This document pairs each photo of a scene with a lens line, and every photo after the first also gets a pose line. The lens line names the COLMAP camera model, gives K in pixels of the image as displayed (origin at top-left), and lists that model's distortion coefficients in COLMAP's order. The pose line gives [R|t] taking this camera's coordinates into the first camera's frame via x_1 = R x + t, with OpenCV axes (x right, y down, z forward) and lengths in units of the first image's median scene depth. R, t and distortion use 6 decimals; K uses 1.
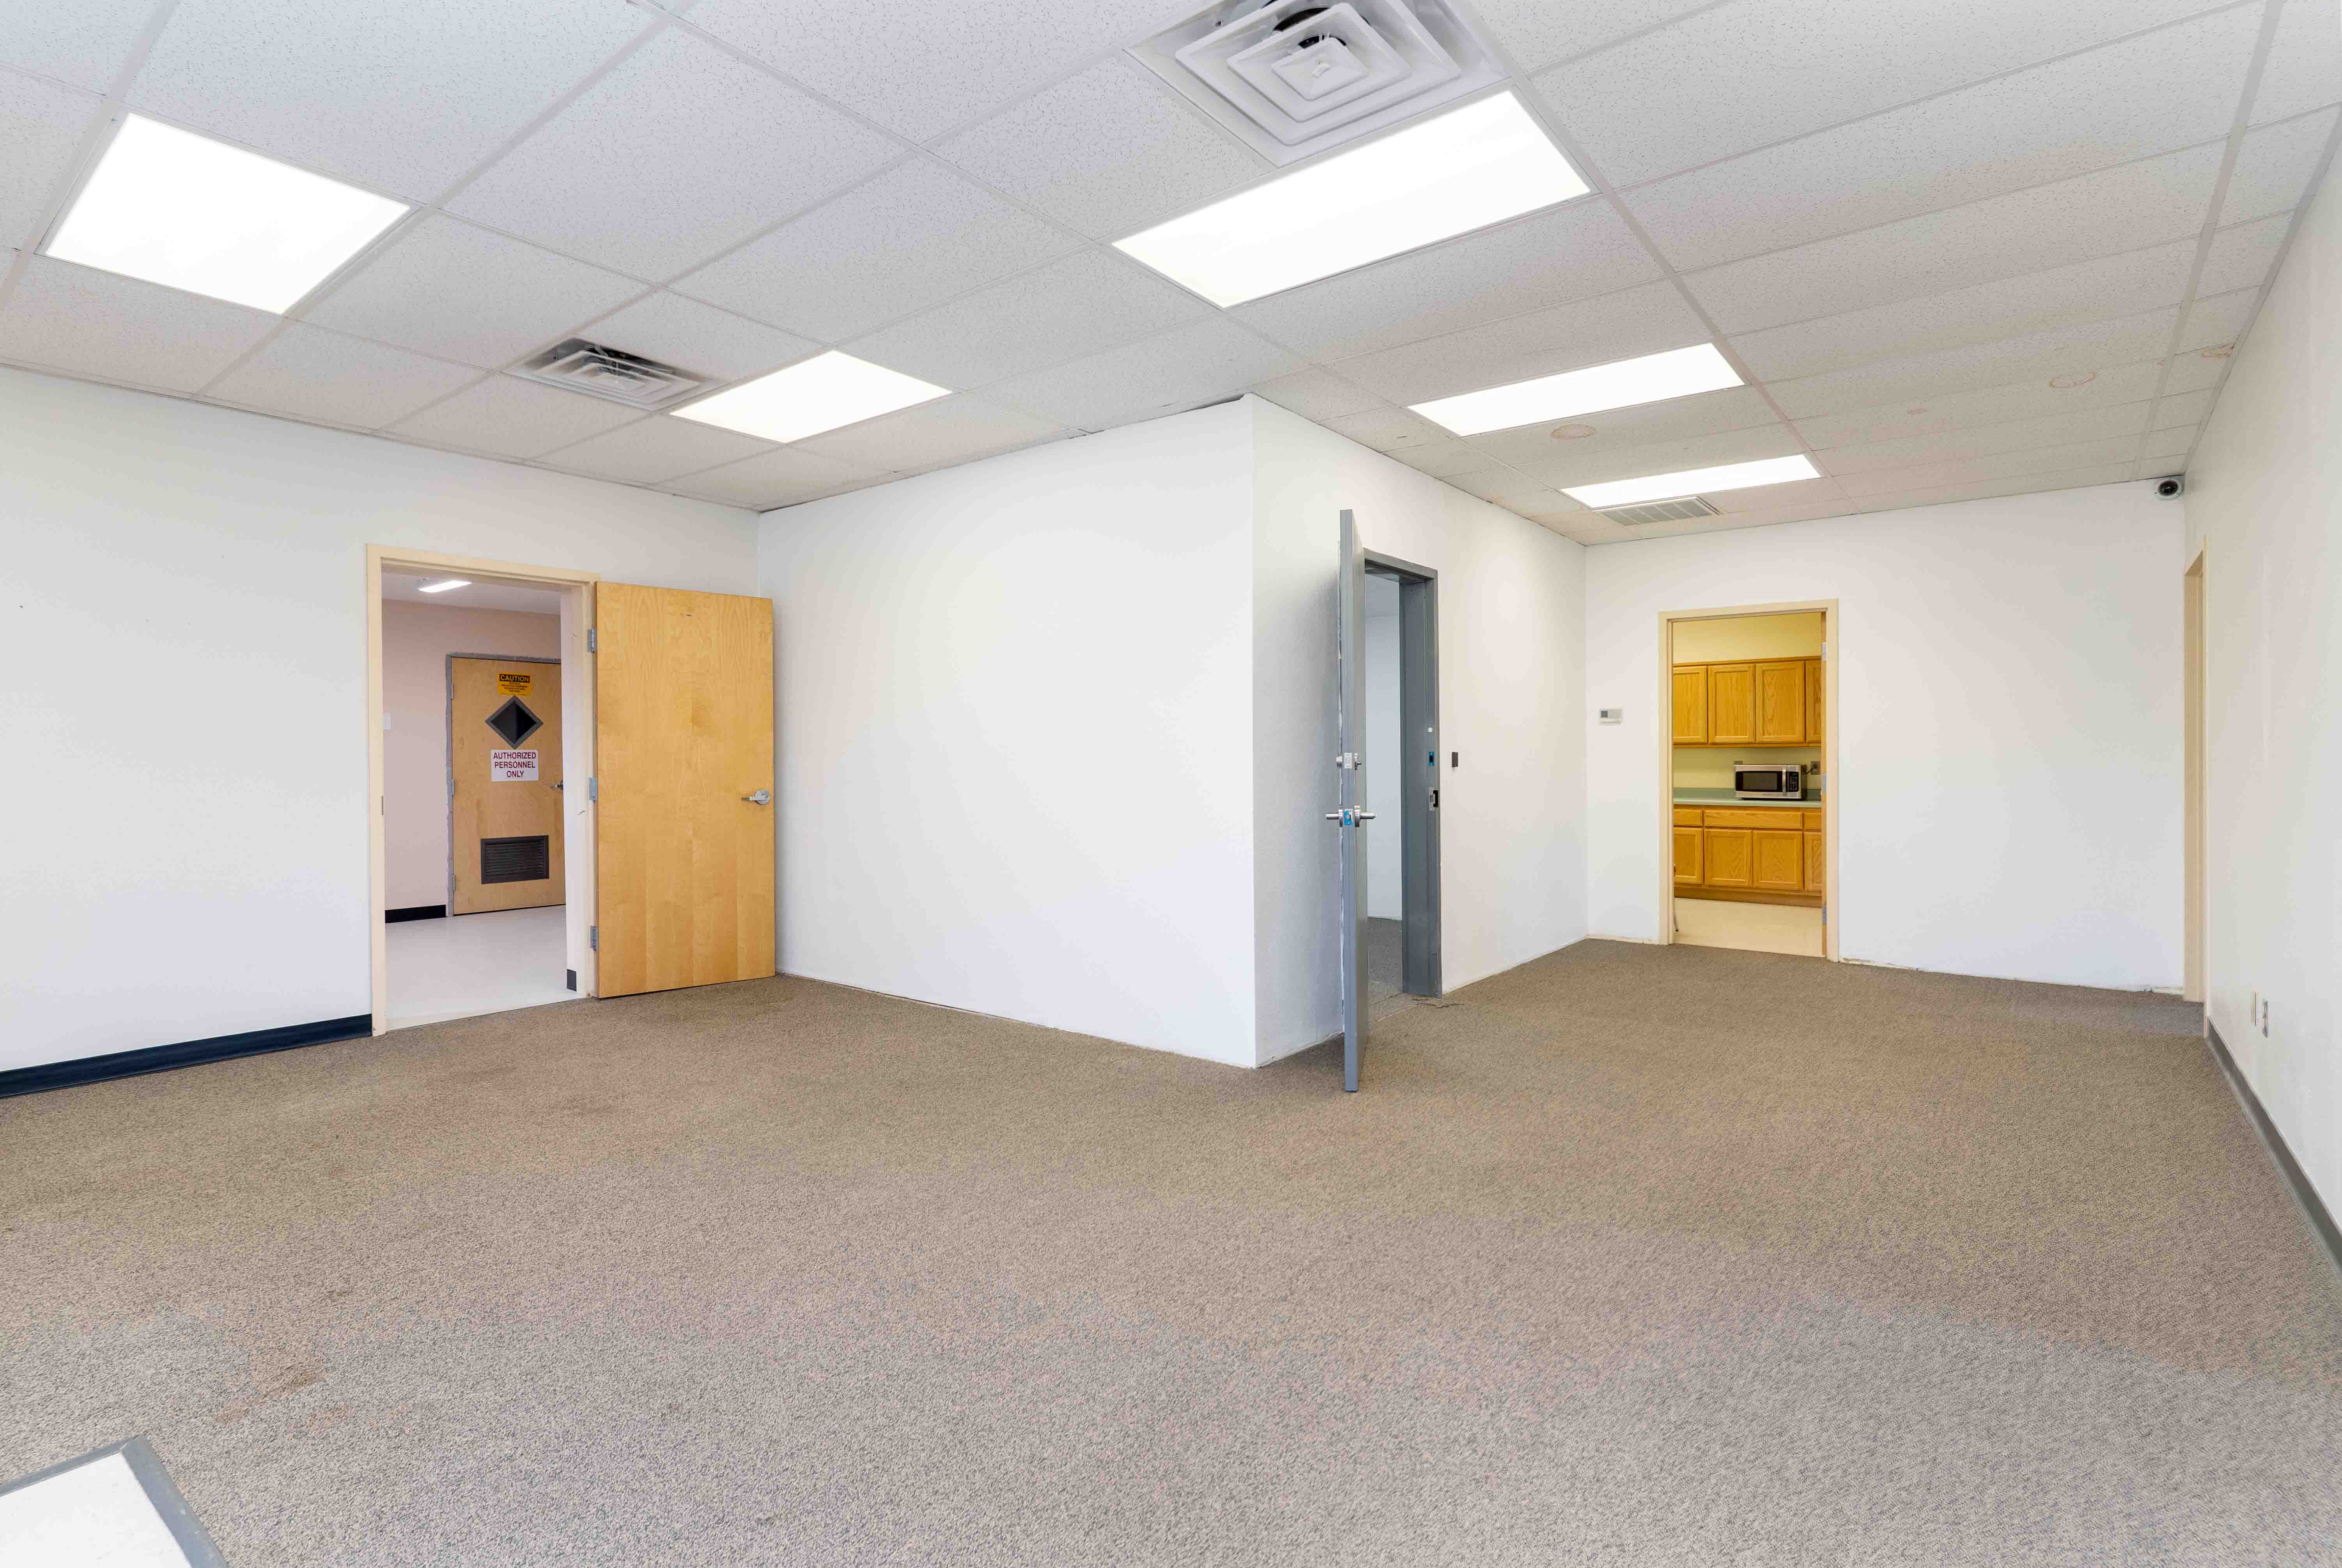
lens RADIAL K [[1132.7, 0, 1177.3], [0, 1132.7, 772.1], [0, 0, 1]] dist [0.003370, -0.000340]
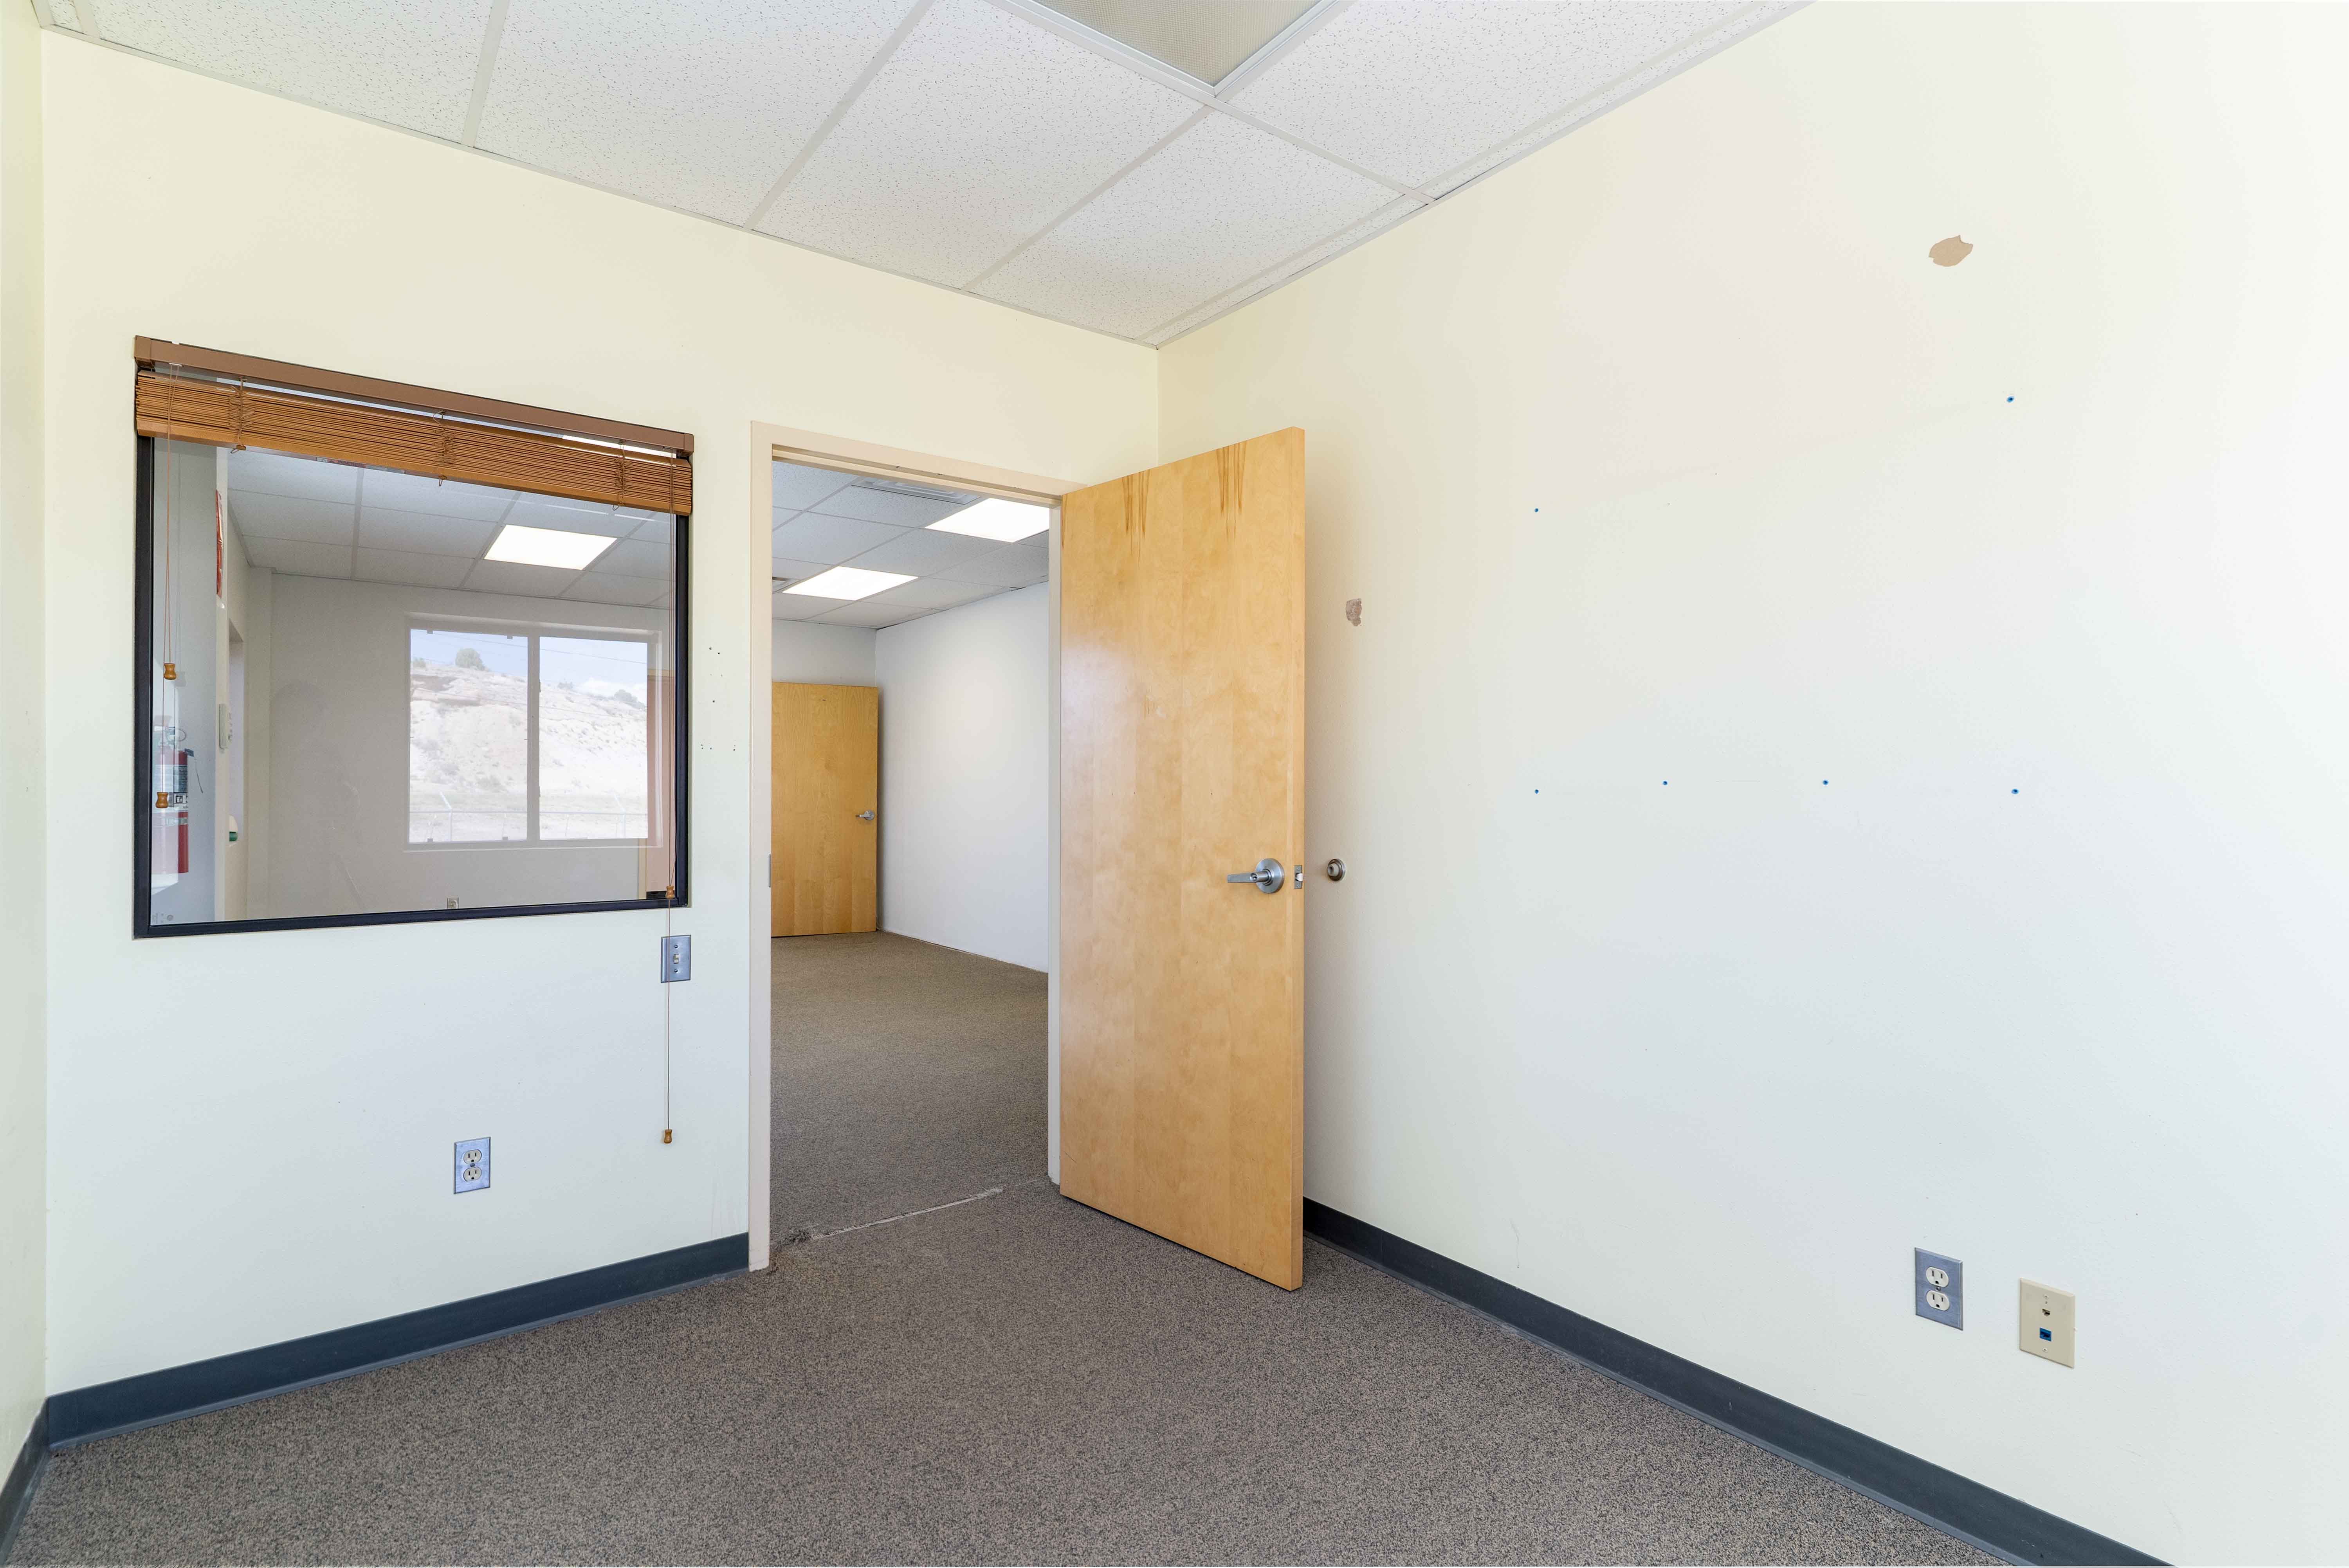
lens RADIAL K [[1135.9, 0, 1180.6], [0, 1135.9, 781.5], [0, 0, 1]] dist [0.003370, -0.000340]
pose [[0.965236, 0.001783, -0.261372, 0.467959], [-0.006329, 0.999843, -0.016554, -0.001117], [0.261301, 0.017633, 0.965096, -0.405156]]
